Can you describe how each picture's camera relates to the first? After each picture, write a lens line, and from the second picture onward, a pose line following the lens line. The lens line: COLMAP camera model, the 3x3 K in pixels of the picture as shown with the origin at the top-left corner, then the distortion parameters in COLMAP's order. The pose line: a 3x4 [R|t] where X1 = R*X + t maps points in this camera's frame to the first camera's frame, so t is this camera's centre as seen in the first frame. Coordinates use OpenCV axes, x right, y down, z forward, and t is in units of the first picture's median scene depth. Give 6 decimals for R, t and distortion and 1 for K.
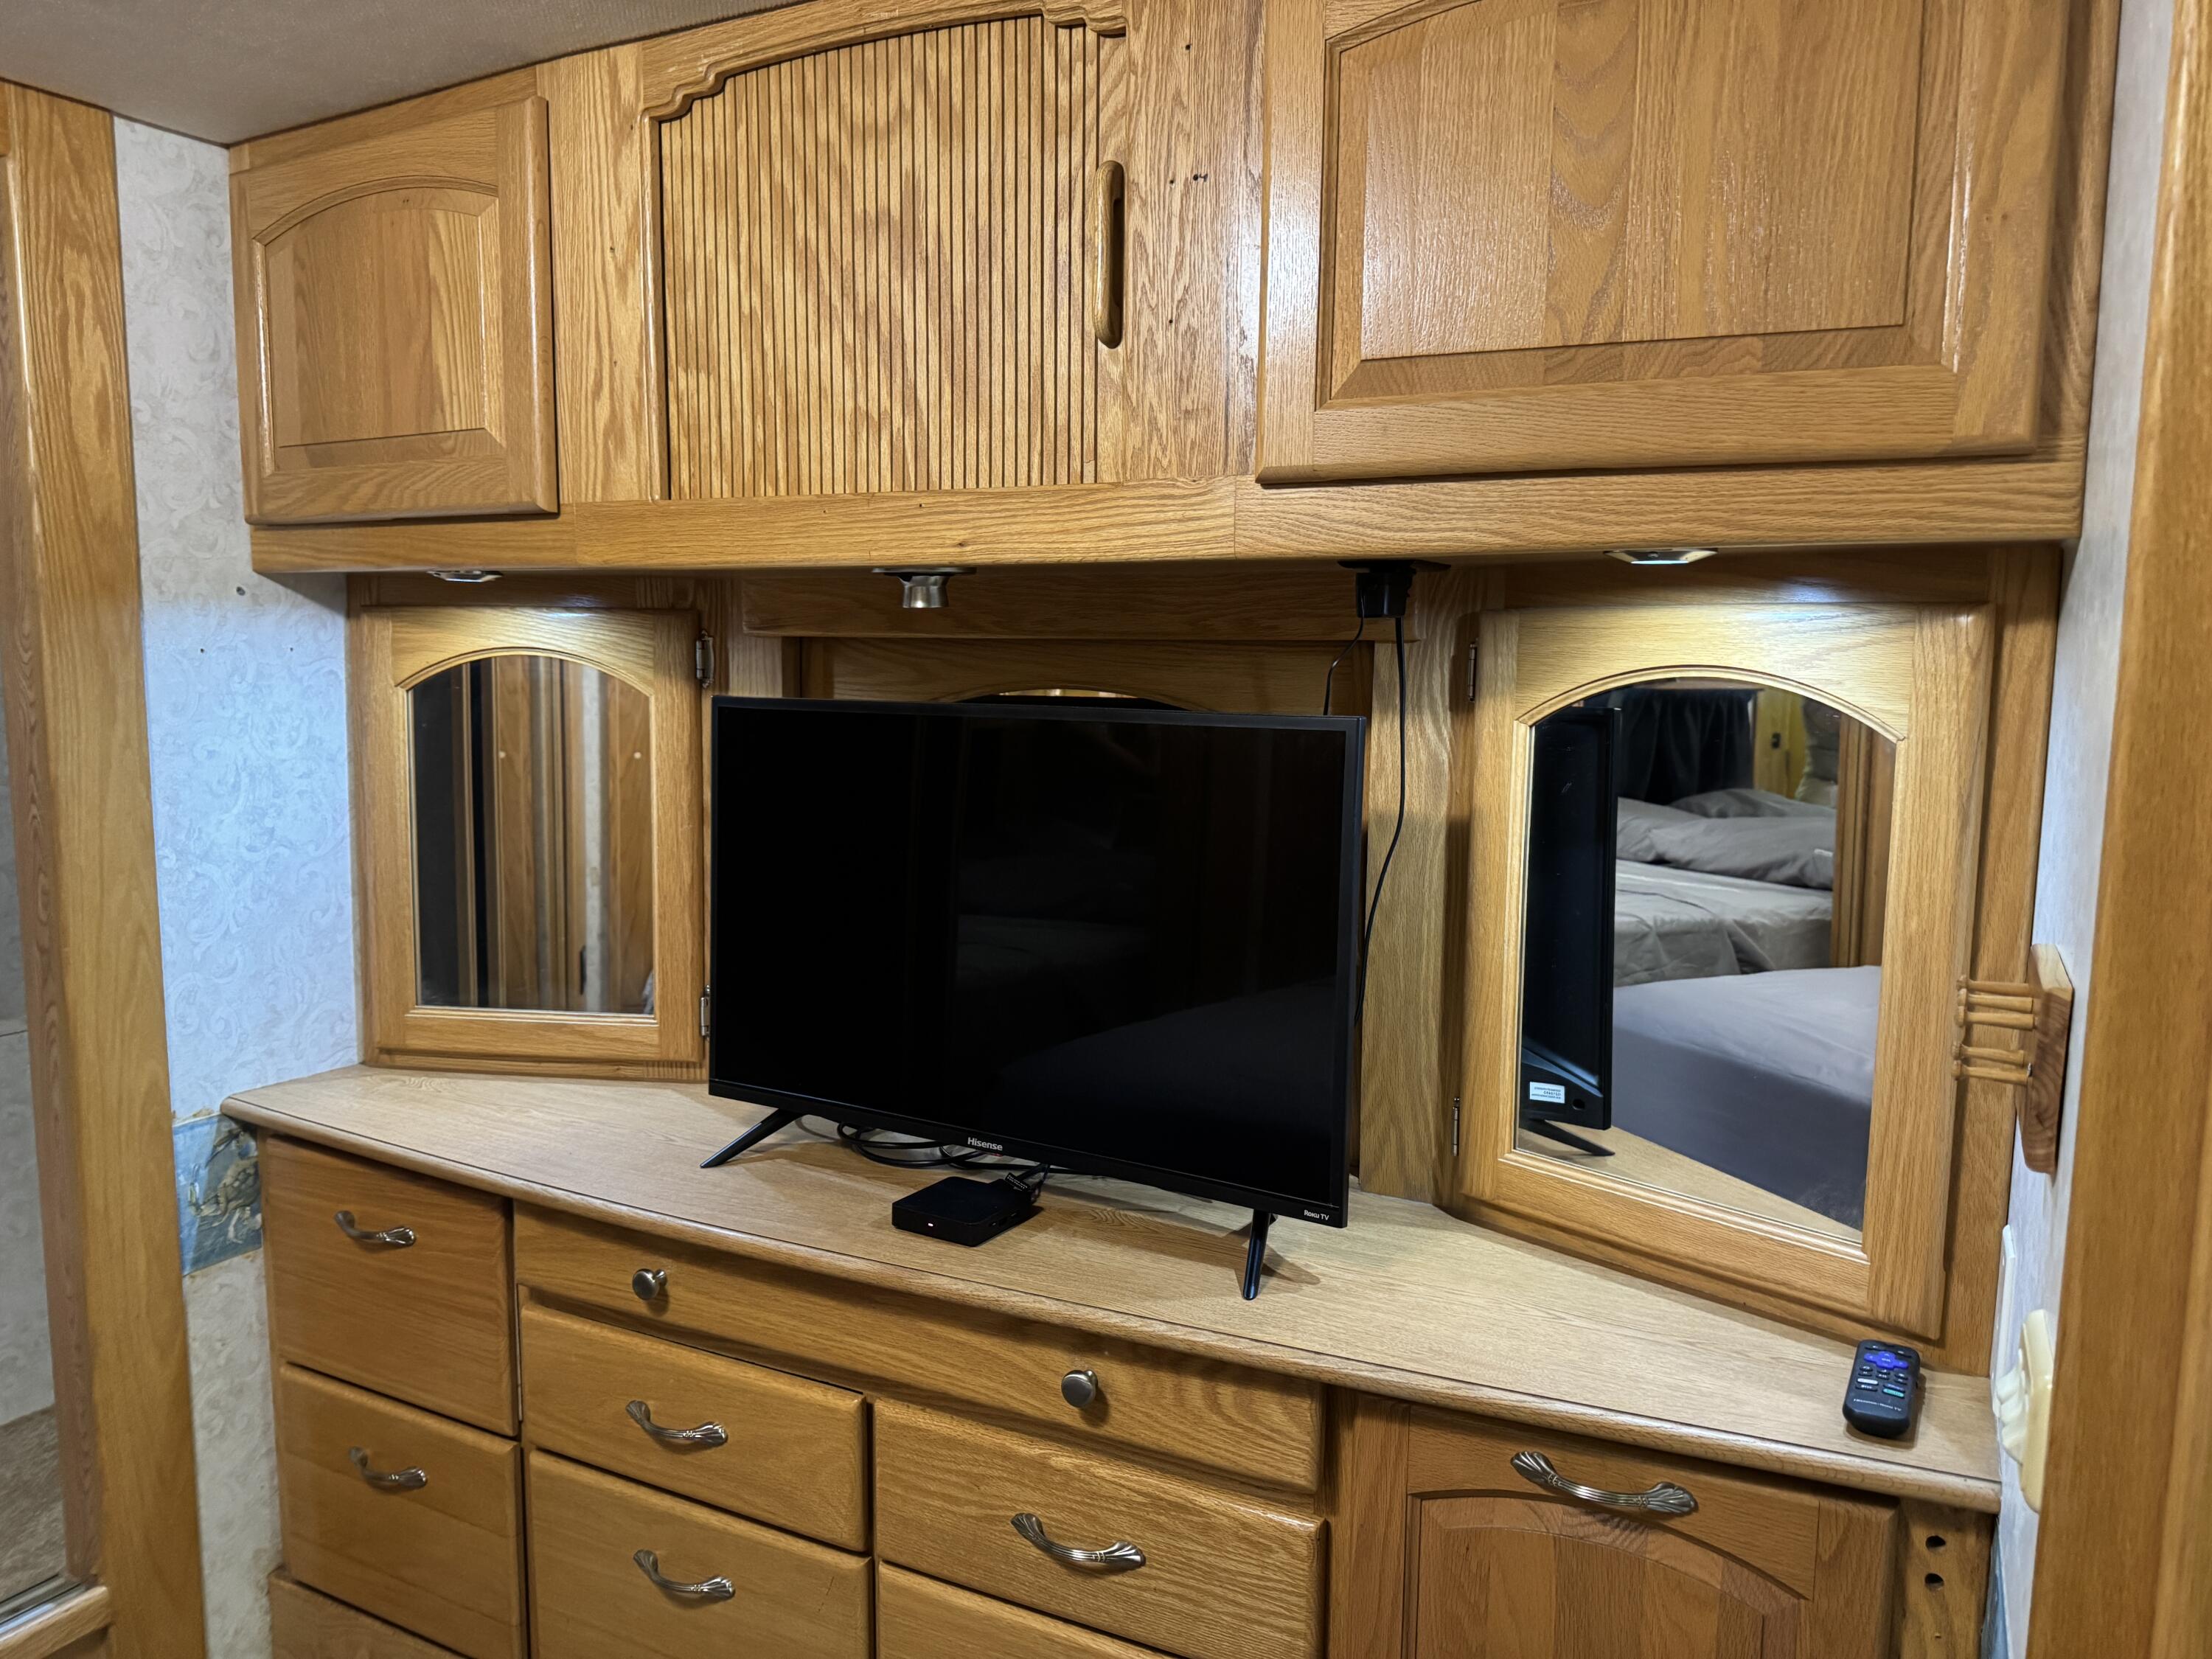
lens RADIAL K [[1576.7, 0, 1106.0], [0, 1576.7, 829.5], [0, 0, 1]] dist [-0.002687, -0.007411]
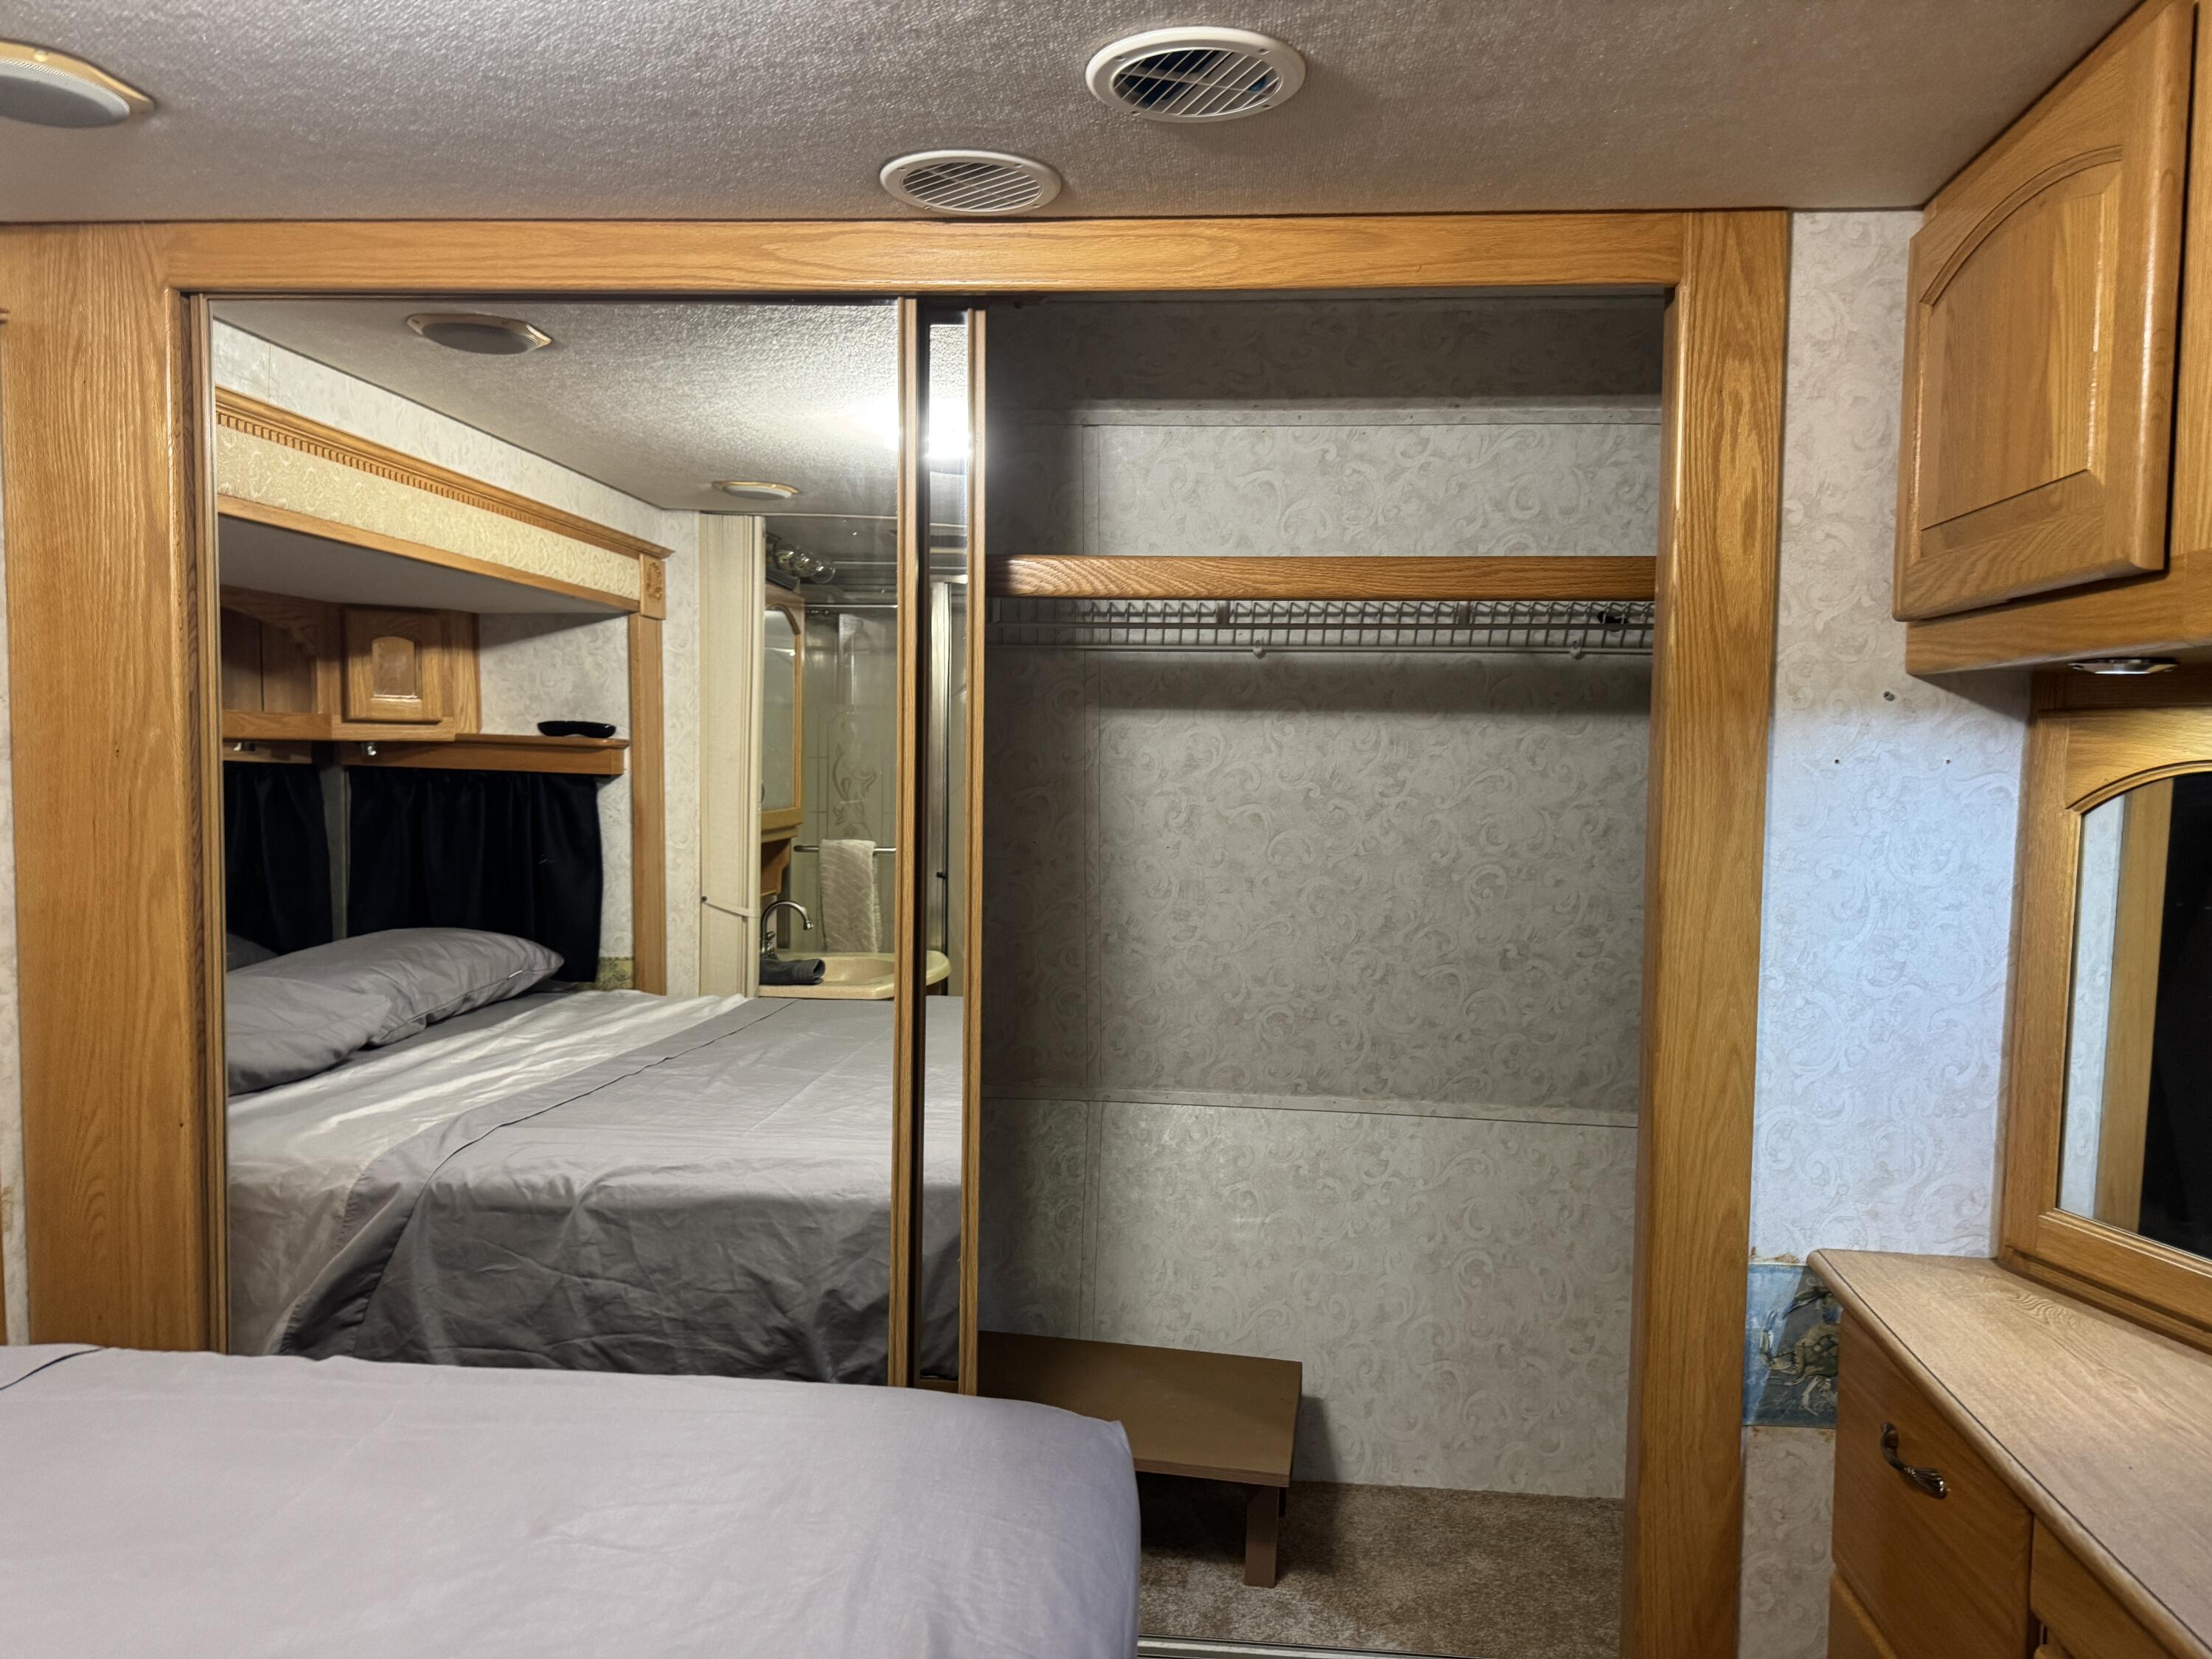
lens RADIAL K [[1568.6, 0, 1093.2], [0, 1568.6, 837.3], [0, 0, 1]] dist [0.002300, -0.006384]
pose [[0.377799, 0.051938, -0.924430, 0.113334], [-0.119064, 0.992861, 0.007123, -0.024127], [0.918200, 0.107376, 0.381286, 0.254561]]
